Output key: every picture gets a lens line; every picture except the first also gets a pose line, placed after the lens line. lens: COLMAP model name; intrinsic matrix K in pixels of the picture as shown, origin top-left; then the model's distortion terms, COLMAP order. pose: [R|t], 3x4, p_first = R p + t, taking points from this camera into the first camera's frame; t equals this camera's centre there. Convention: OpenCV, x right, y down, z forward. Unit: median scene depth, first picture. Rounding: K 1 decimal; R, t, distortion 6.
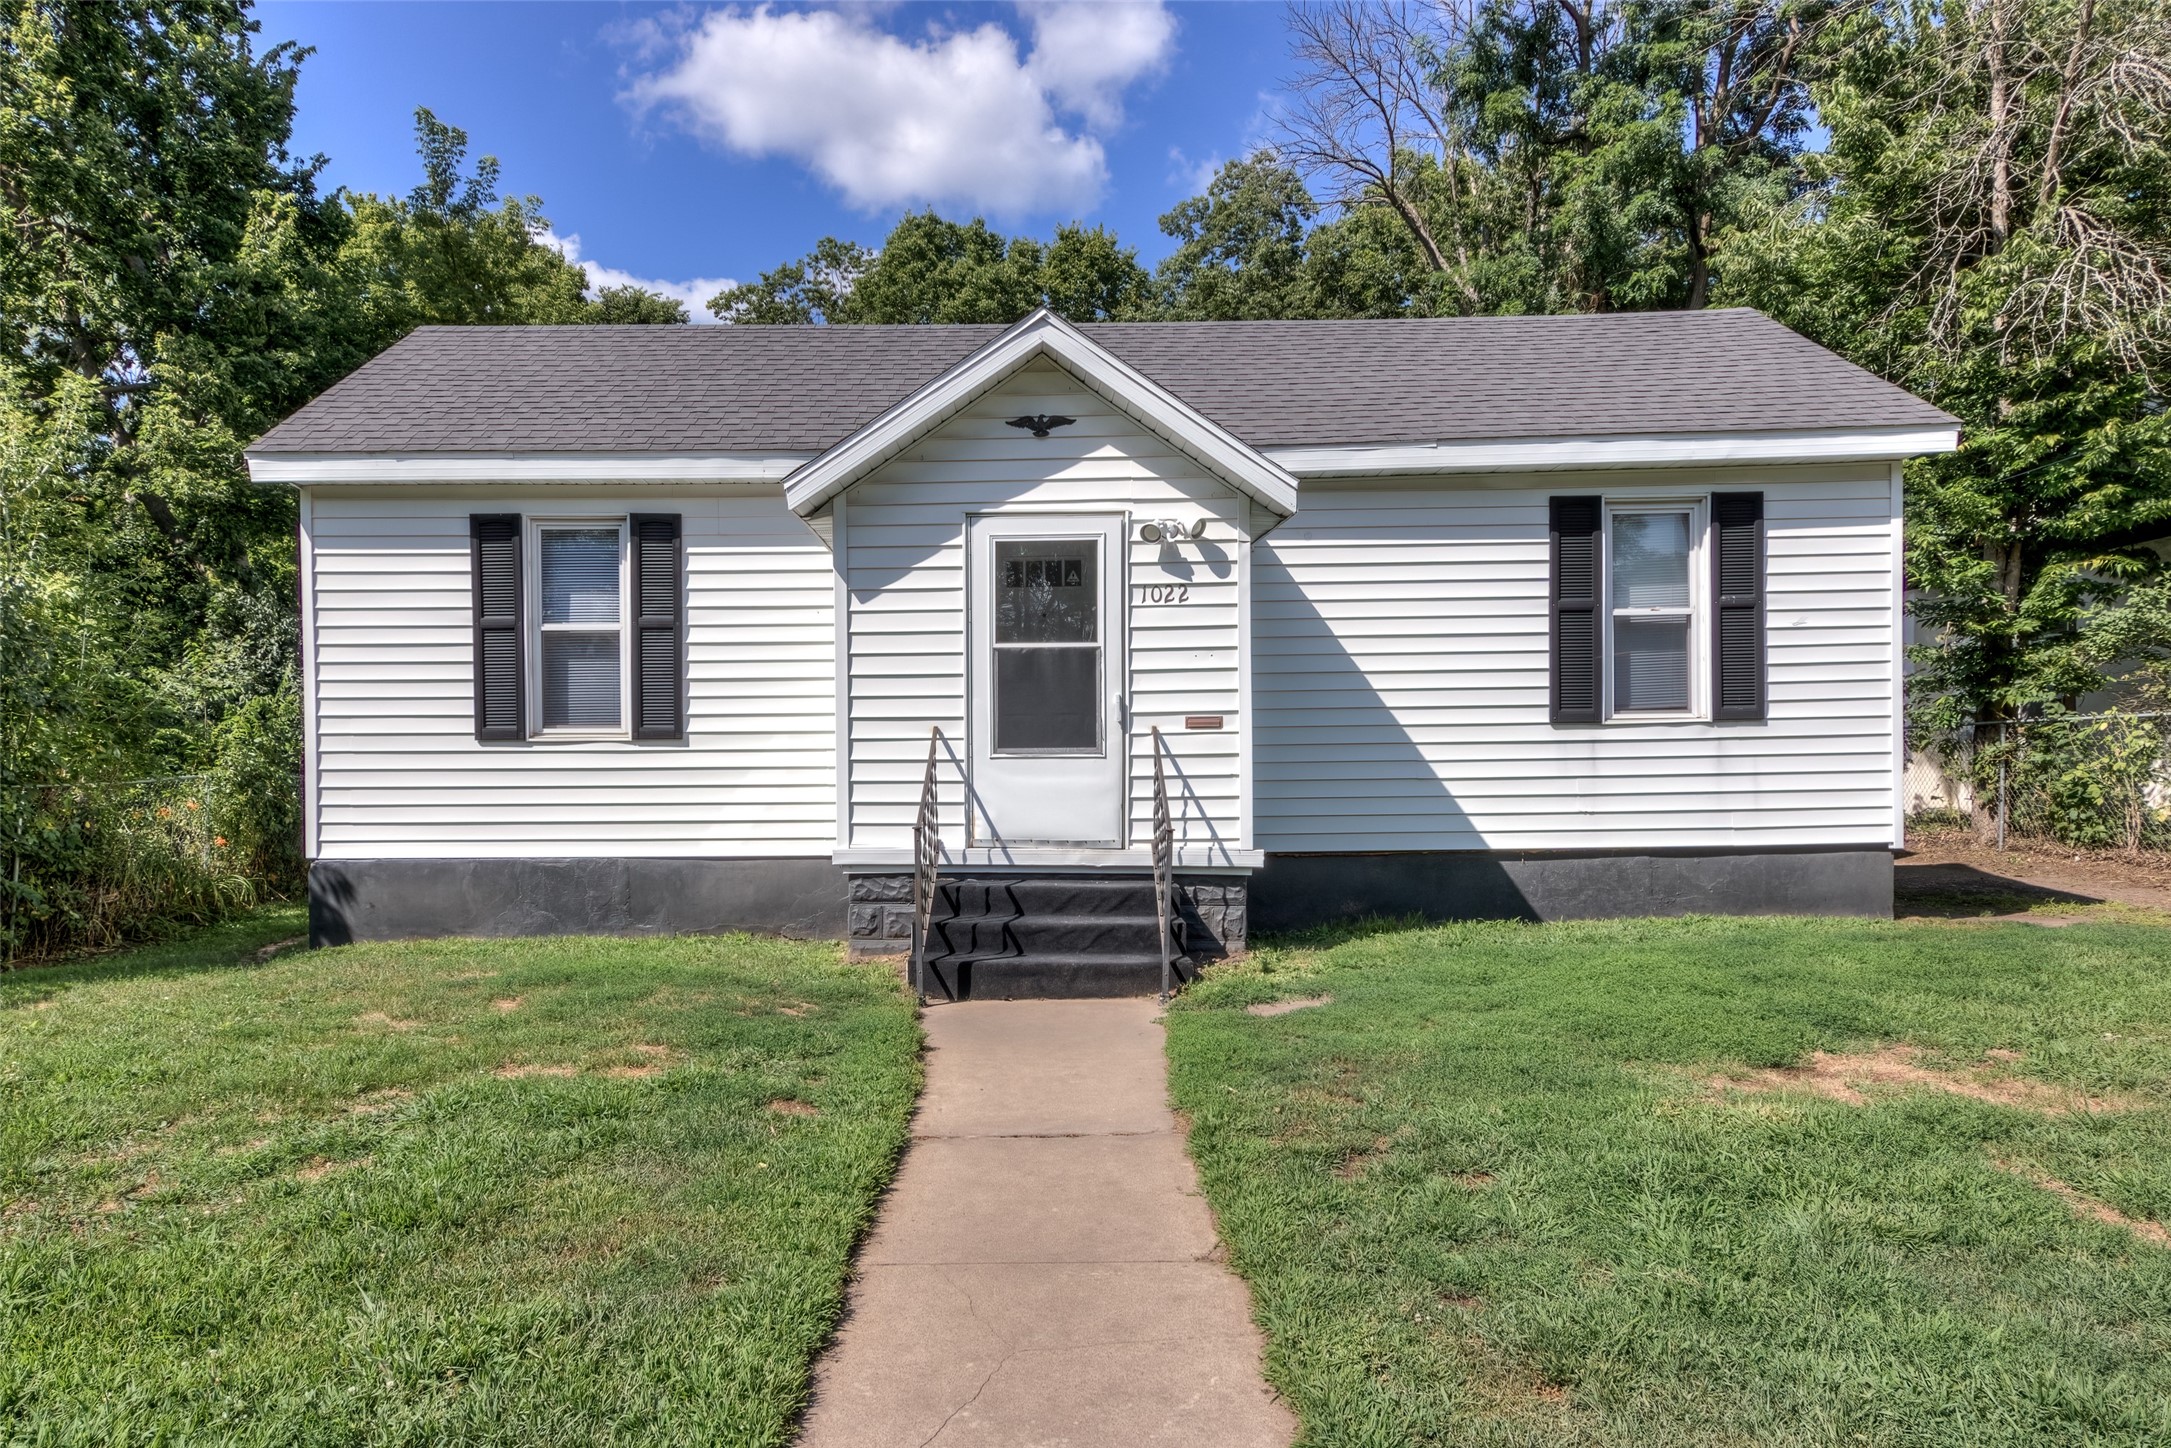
lens RADIAL K [[1355.4, 0, 993.3], [0, 1355.4, 806.0], [0, 0, 1]] dist [0.004046, 0.002513]
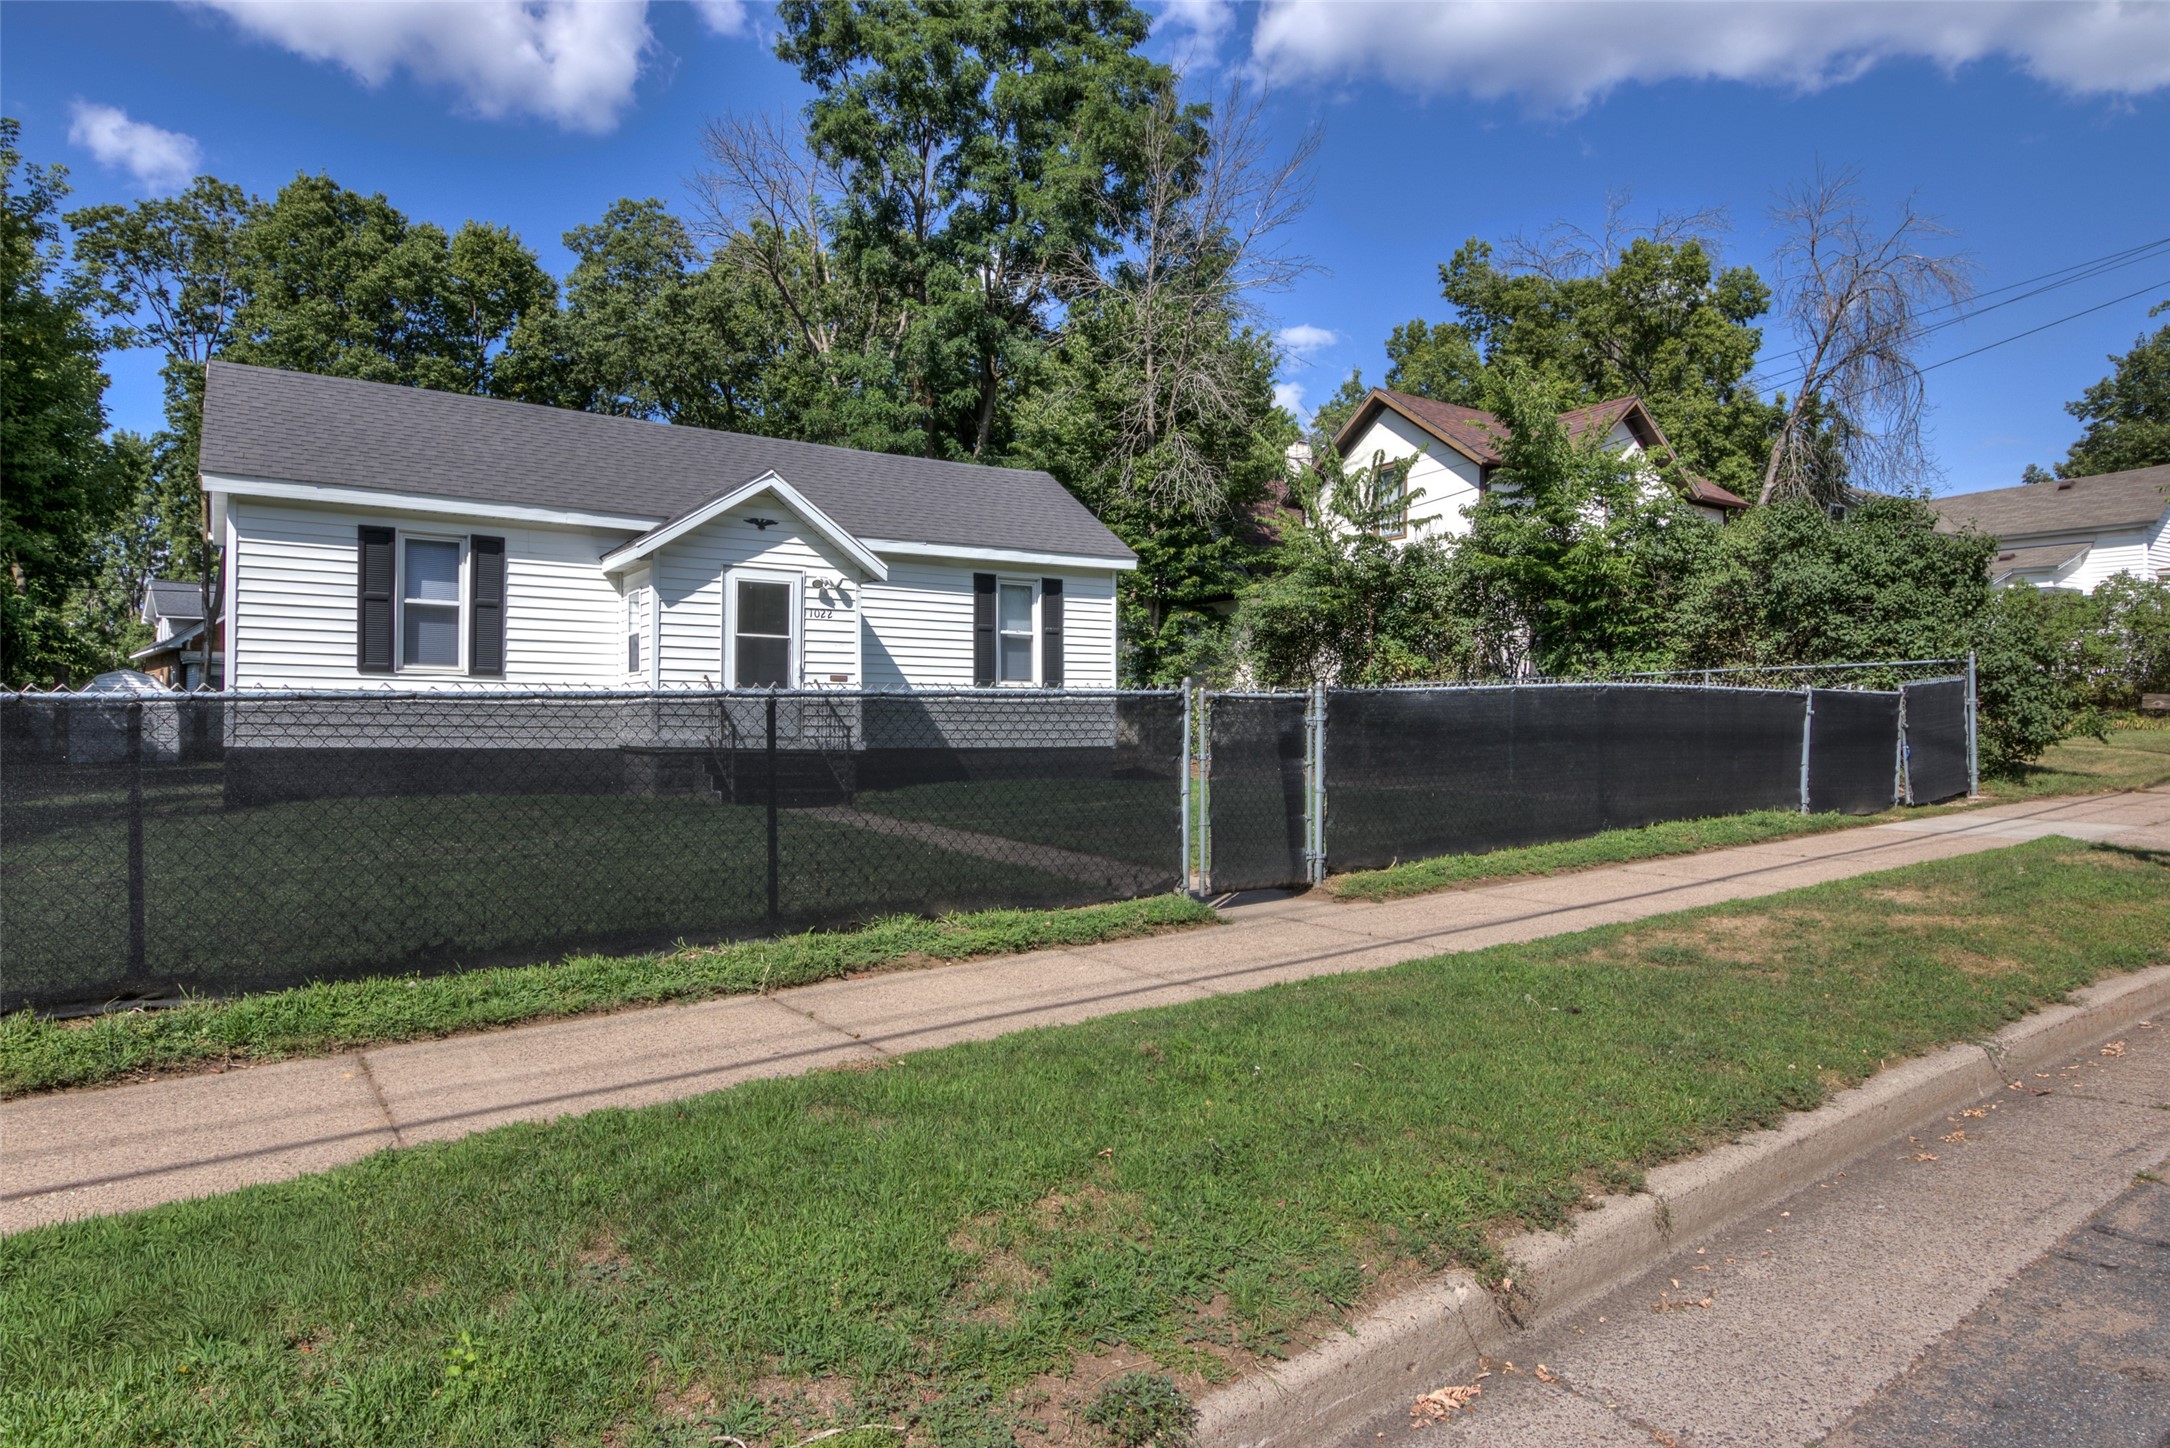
lens RADIAL K [[1354.8, 0, 1098.8], [0, 1354.8, 743.5], [0, 0, 1]] dist [0.004046, 0.002513]
pose [[0.823988, 0.011677, 0.566487, -0.560972], [-0.002437, 0.999851, -0.017064, 0.058076], [-0.566602, 0.012680, 0.823894, -0.742753]]
